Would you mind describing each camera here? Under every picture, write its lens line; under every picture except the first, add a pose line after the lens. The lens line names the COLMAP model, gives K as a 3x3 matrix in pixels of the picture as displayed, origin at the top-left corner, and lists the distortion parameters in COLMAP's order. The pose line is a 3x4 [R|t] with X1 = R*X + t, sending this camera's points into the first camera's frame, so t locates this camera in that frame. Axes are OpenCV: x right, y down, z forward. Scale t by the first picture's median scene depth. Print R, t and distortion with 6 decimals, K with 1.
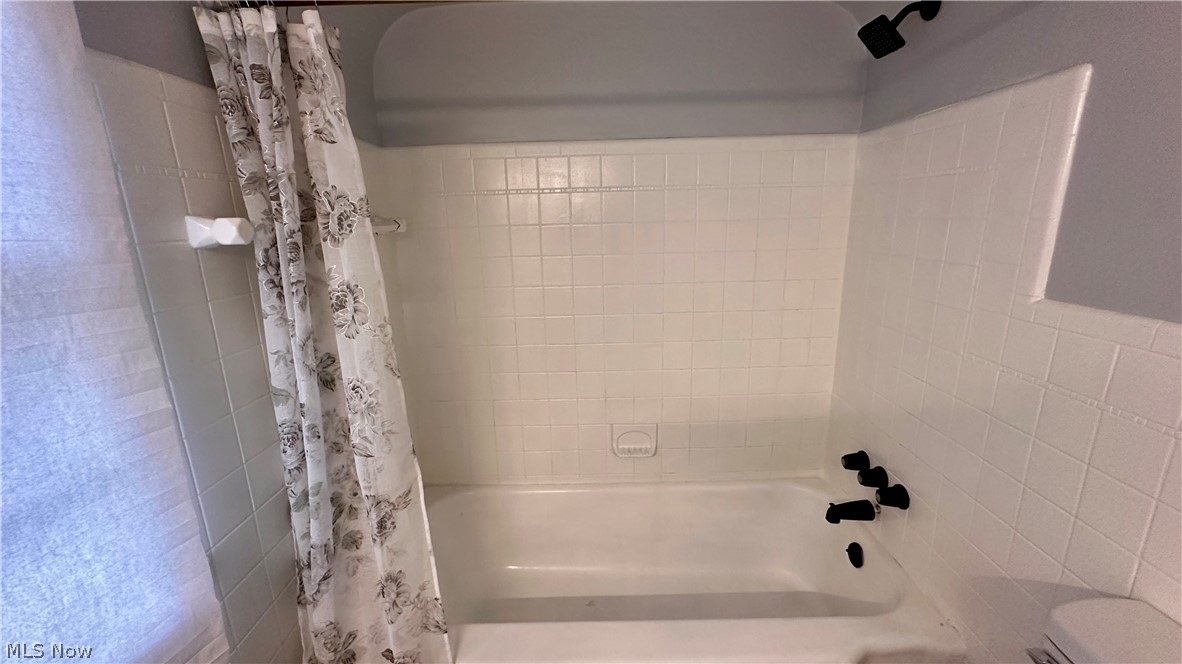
lens RADIAL K [[471.2, 0, 588.1], [0, 471.2, 333.7], [0, 0, 1]] dist [-0.006826, 0.002388]
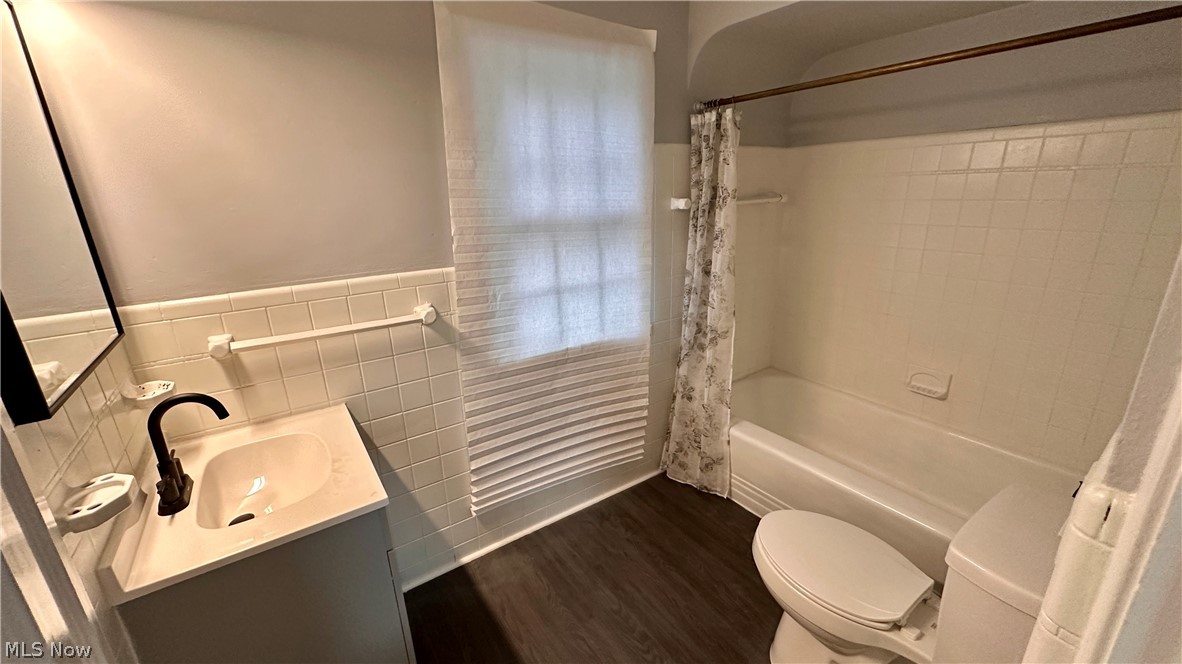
lens RADIAL K [[471.2, 0, 594.7], [0, 471.2, 332.9], [0, 0, 1]] dist [-0.006826, 0.002388]
pose [[0.574062, 0.246502, -0.780826, 1.037299], [-0.179491, 0.968299, 0.173725, 0.096095], [0.798897, 0.040423, 0.600108, -0.819854]]
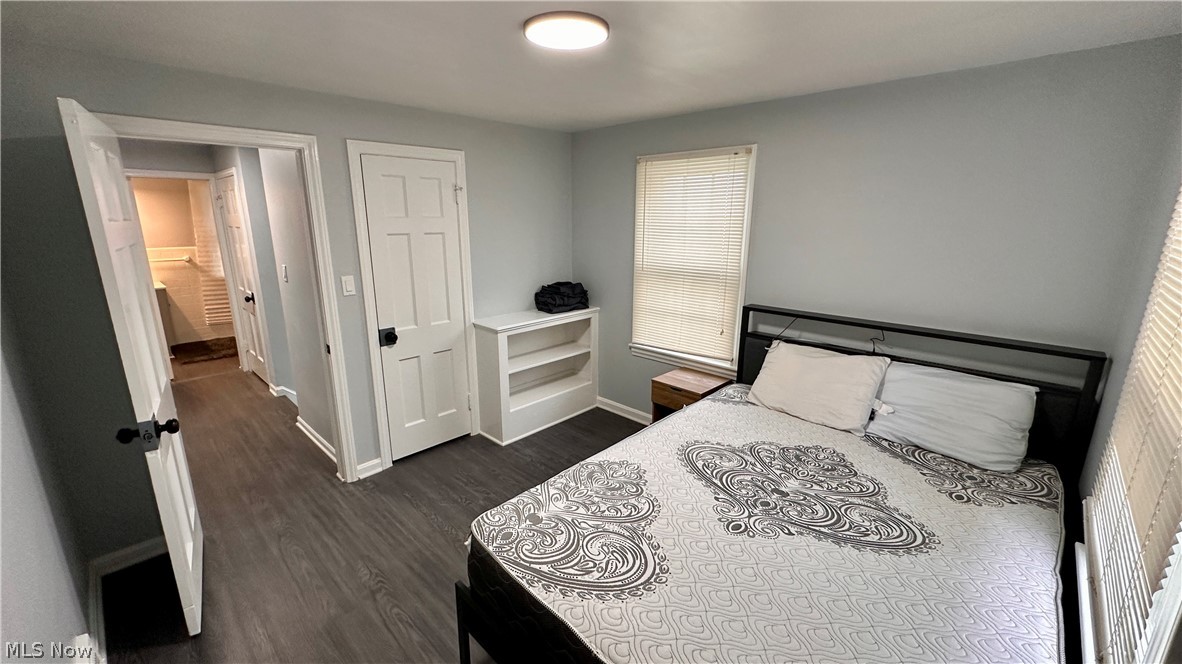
lens RADIAL K [[471.2, 0, 589.6], [0, 471.2, 332.7], [0, 0, 1]] dist [-0.006826, 0.002388]
pose [[0.724989, 0.181666, -0.664371, 7.318174], [-0.176907, 0.981343, 0.075291, -0.011268], [0.665654, 0.062947, 0.743601, -1.281847]]
